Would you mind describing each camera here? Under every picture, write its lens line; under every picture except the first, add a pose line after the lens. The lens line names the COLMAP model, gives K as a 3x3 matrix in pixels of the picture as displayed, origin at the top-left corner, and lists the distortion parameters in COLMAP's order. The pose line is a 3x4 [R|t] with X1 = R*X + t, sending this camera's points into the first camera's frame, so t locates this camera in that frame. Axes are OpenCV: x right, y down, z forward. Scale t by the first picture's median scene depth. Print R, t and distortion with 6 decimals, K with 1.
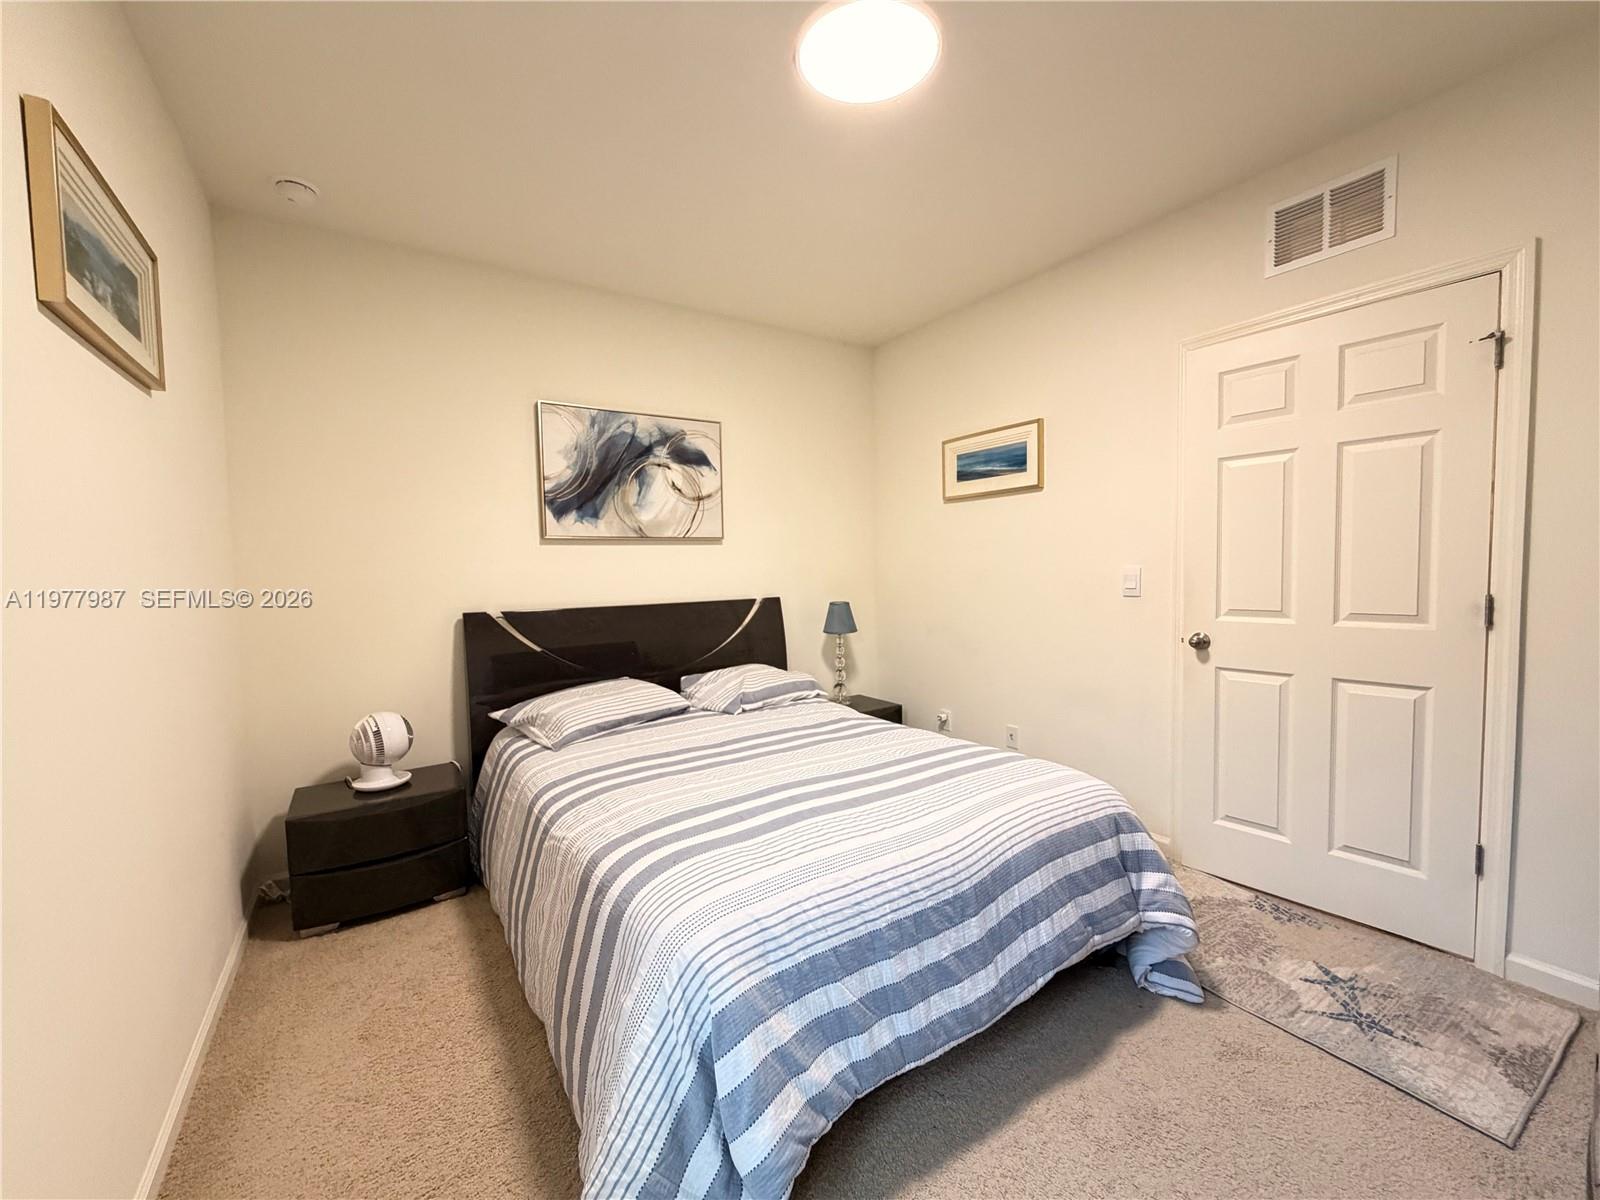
lens RADIAL K [[637.6, 0, 791.8], [0, 637.6, 598.1], [0, 0, 1]] dist [0.000393, -0.000133]
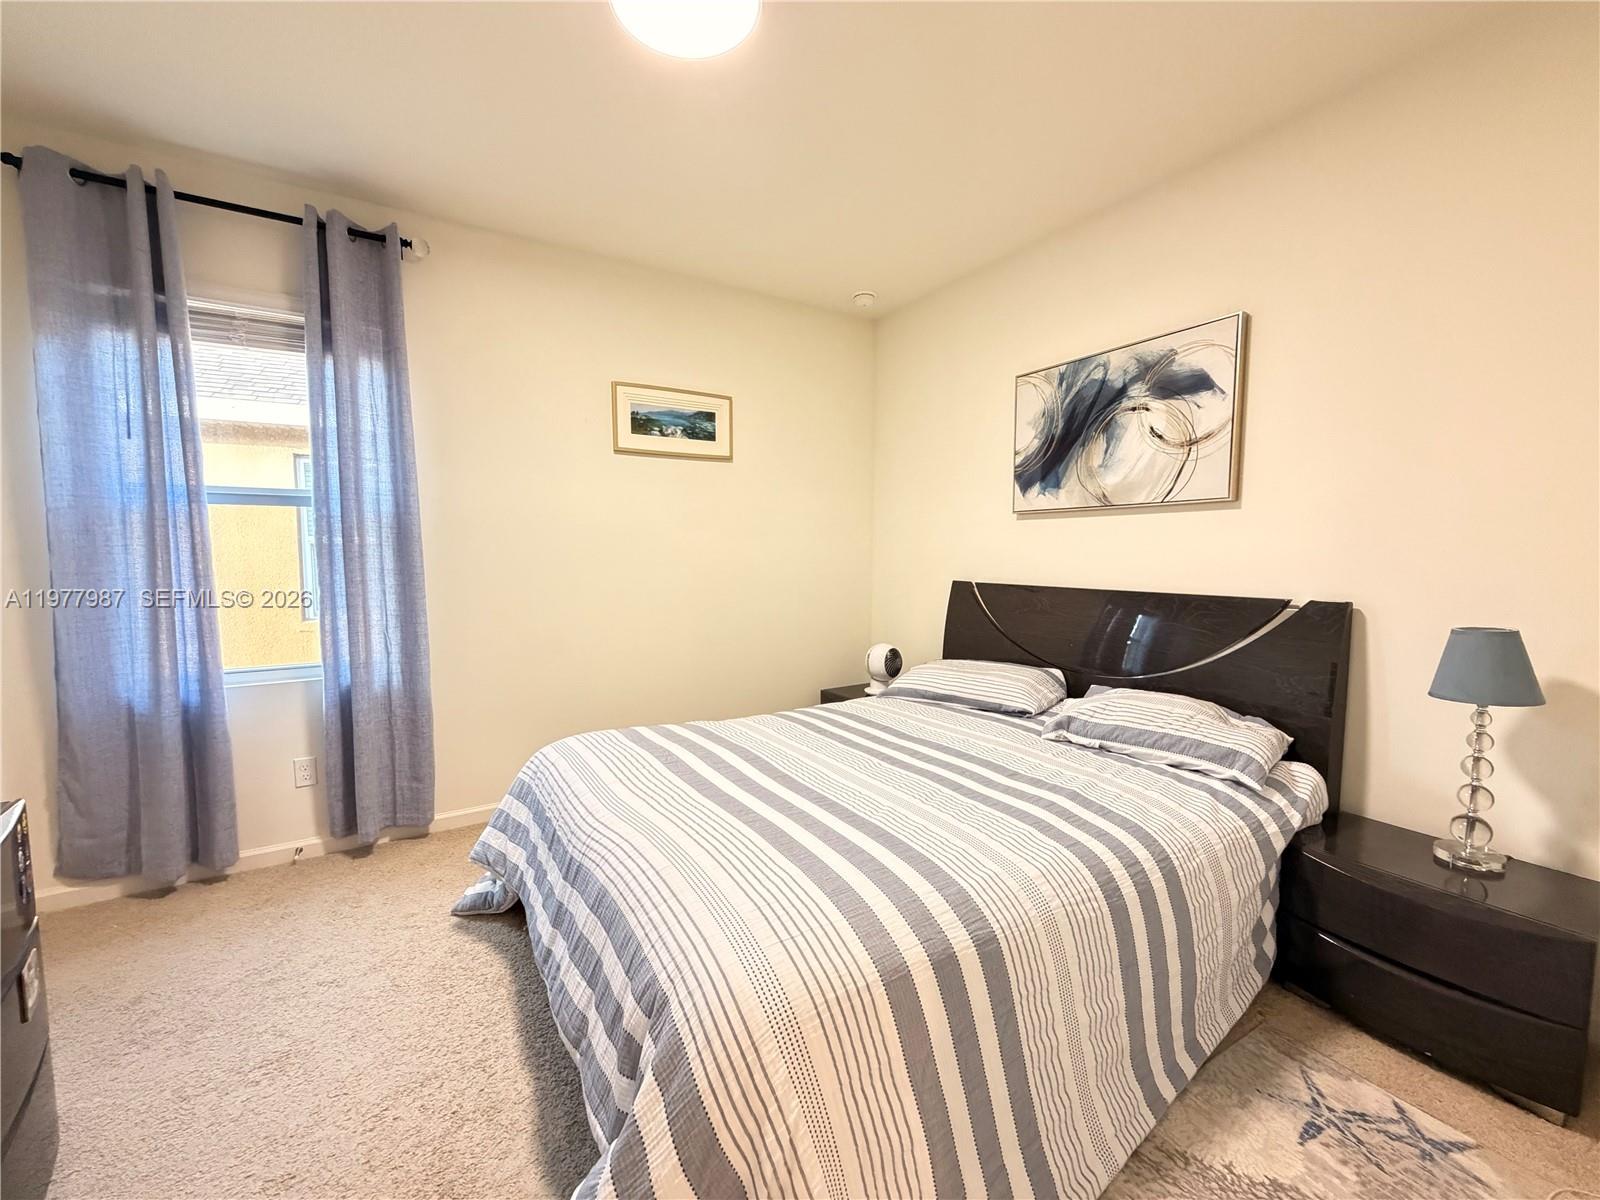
lens RADIAL K [[637.6, 0, 791.6], [0, 637.6, 594.8], [0, 0, 1]] dist [0.000393, -0.000133]
pose [[-0.021619, 0.083482, -0.996275, 0.602618], [-0.057350, 0.994763, 0.084599, -0.030496], [0.998120, 0.058966, -0.016718, 0.647709]]
